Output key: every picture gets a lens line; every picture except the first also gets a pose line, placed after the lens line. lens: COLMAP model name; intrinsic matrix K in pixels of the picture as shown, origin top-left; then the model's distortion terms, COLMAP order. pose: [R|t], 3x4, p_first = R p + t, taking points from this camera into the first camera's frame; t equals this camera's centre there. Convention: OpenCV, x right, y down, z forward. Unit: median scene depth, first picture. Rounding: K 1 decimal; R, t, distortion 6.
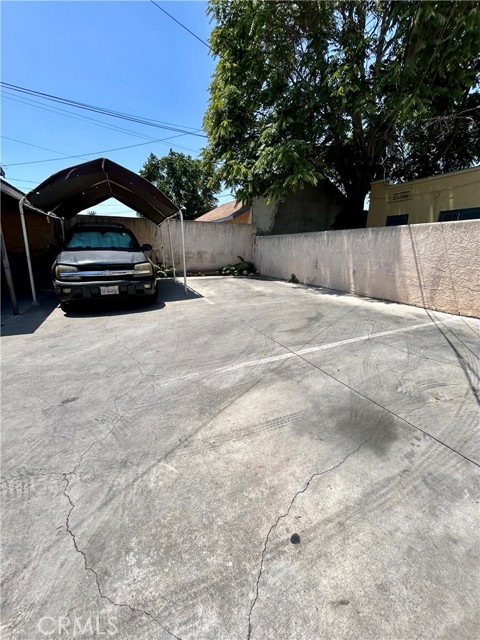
lens RADIAL K [[258.1, 0, 240.0], [0, 258.1, 320.0], [0, 0, 1]] dist [0.000416, 0.000327]
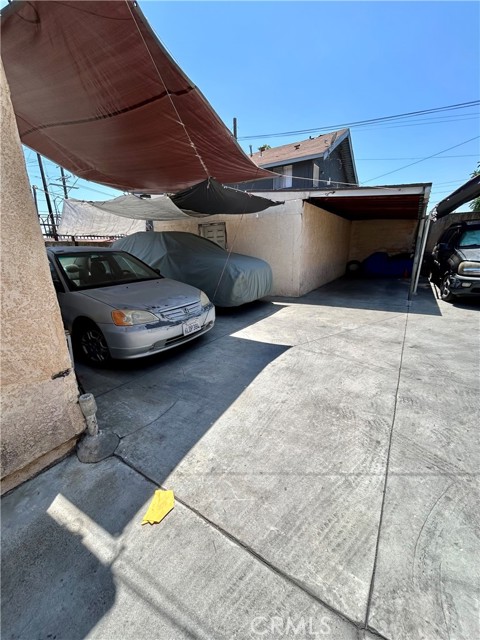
lens RADIAL K [[258.1, 0, 240.0], [0, 258.1, 320.0], [0, 0, 1]] dist [0.000416, 0.000327]
pose [[0.539231, 0.193050, -0.819733, -0.224962], [-0.190842, 0.976061, 0.104328, 0.092407], [0.820250, 0.100182, 0.563164, -0.360565]]
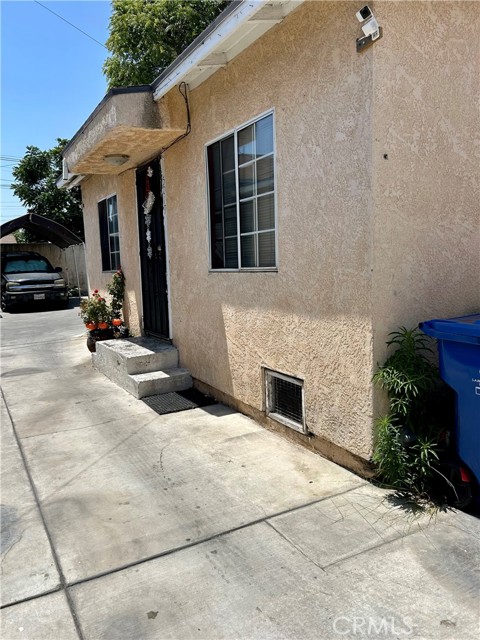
lens RADIAL K [[480.0, 0, 240.0], [0, 480.0, 320.0], [0, 0, 1]] dist [0.027885, -0.005957]
pose [[0.994622, -0.060911, 0.083770, 0.428563], [0.073068, 0.985874, -0.150707, 0.518444], [-0.073407, 0.156018, 0.985023, -1.829320]]
